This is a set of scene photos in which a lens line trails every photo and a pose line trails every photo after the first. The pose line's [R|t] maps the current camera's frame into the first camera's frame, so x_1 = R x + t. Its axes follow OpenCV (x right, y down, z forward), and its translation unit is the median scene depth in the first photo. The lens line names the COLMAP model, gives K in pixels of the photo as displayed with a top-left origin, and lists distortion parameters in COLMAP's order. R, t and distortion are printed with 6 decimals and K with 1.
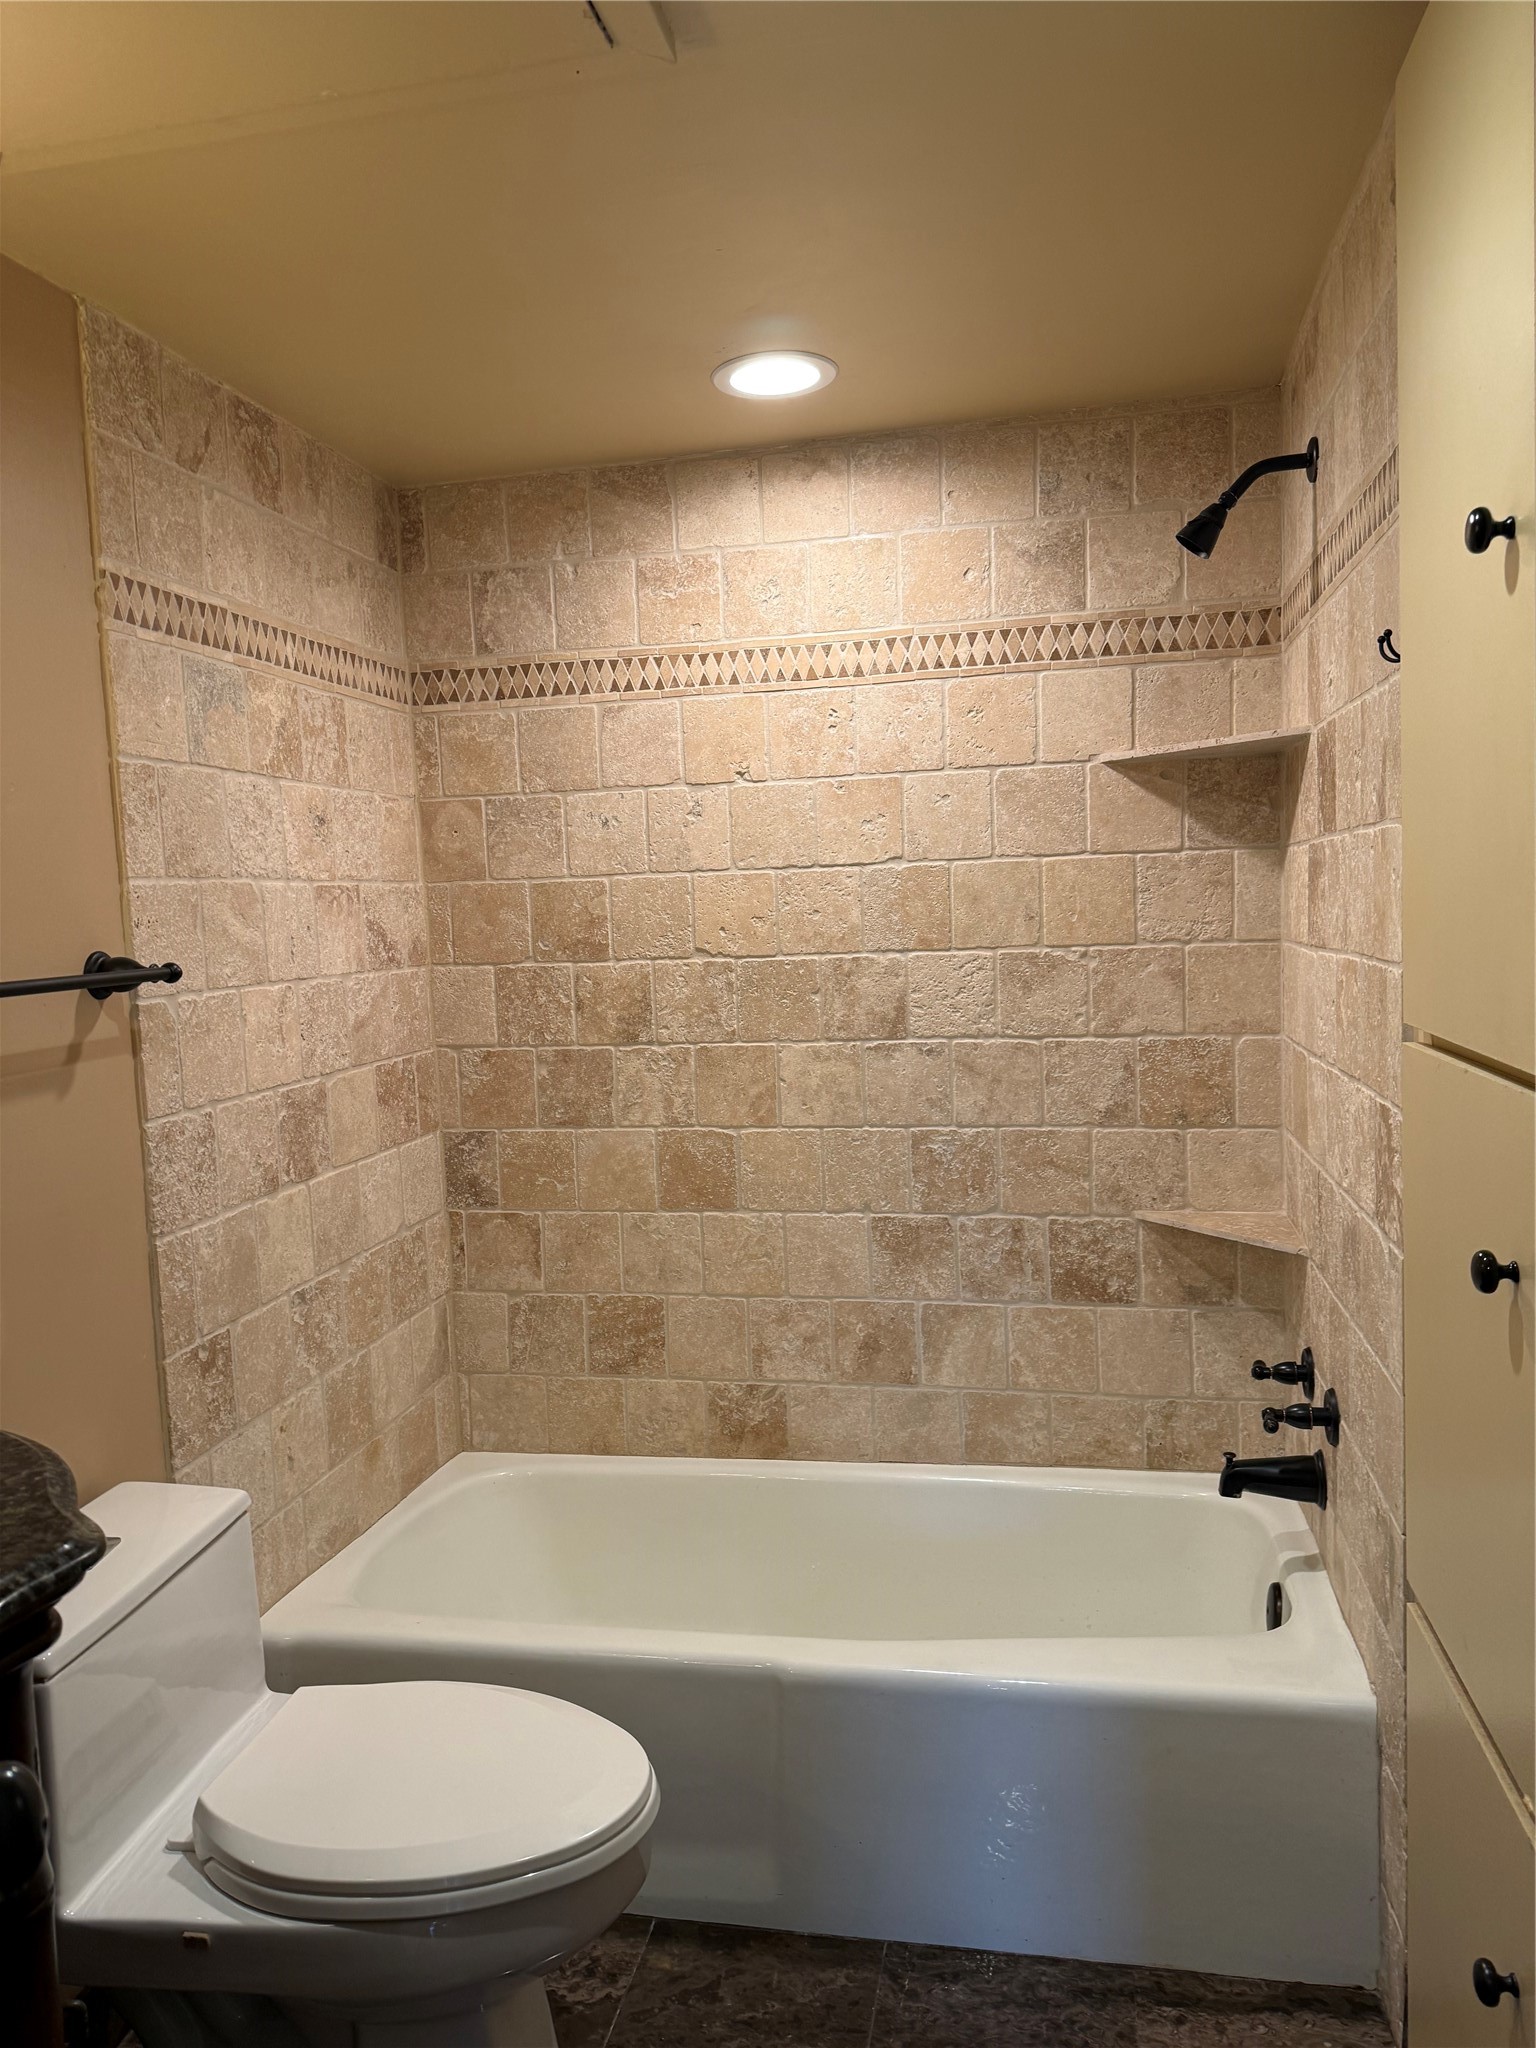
lens RADIAL K [[1413.9, 0, 754.9], [0, 1413.9, 1042.9], [0, 0, 1]] dist [0.161418, -0.238925]
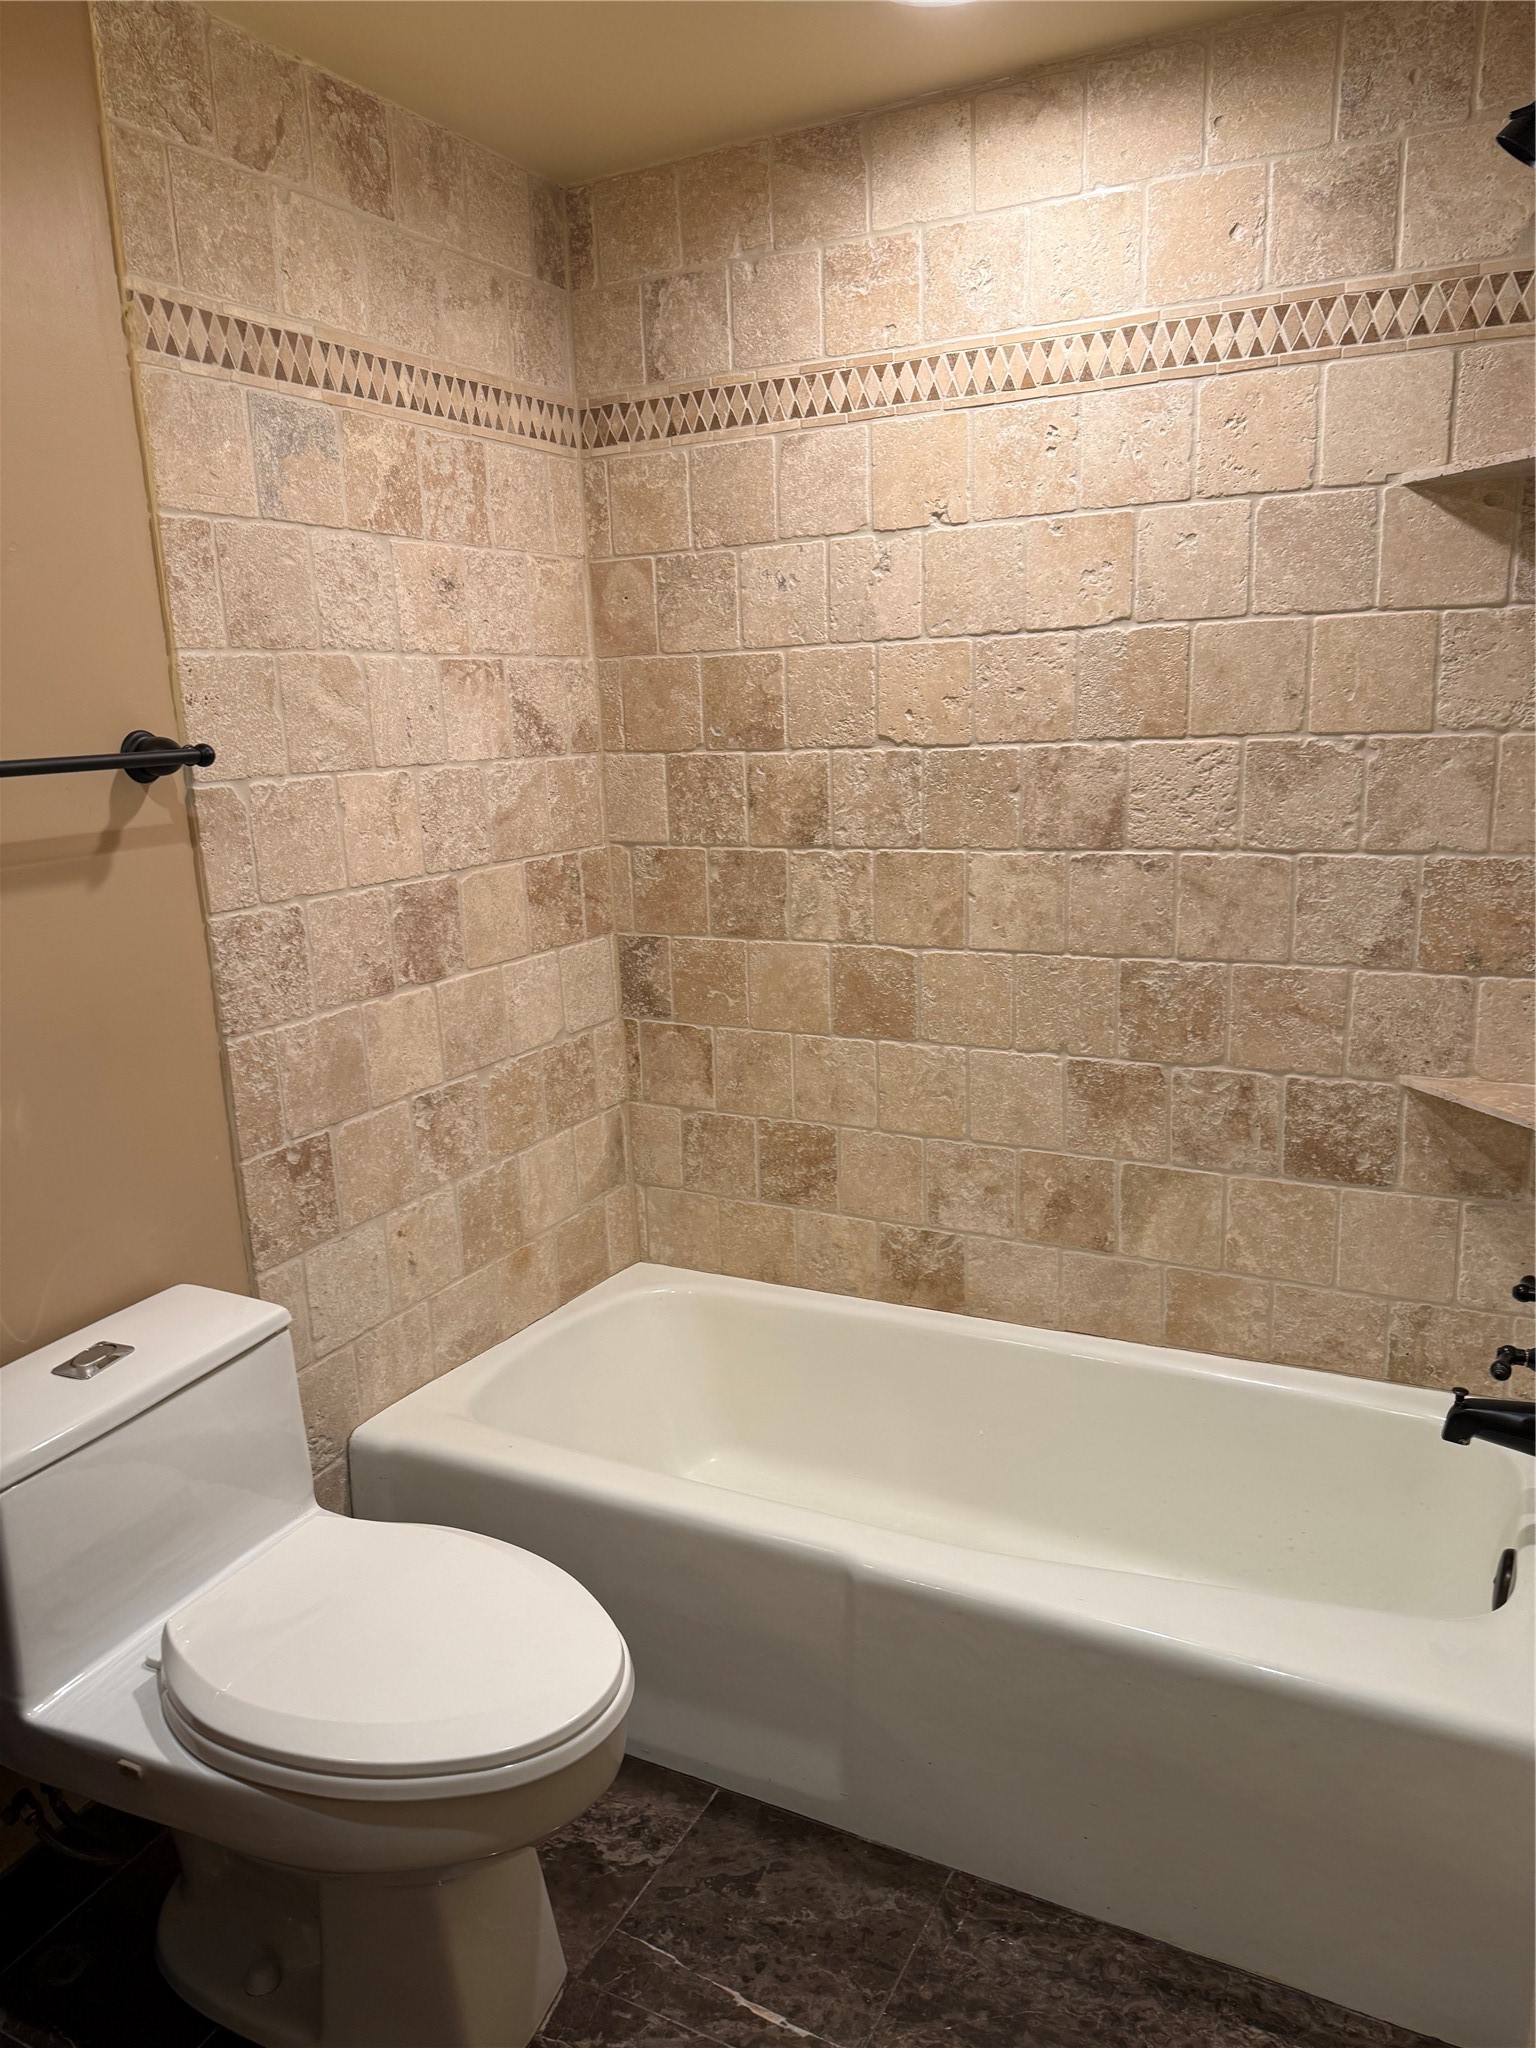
lens RADIAL K [[1413.9, 0, 754.9], [0, 1413.9, 1042.9], [0, 0, 1]] dist [0.161418, -0.238925]
pose [[0.961538, 0.068059, -0.266108, 0.132532], [-0.028097, 0.988105, 0.151193, -0.011770], [0.273232, -0.137901, 0.952012, 0.139042]]
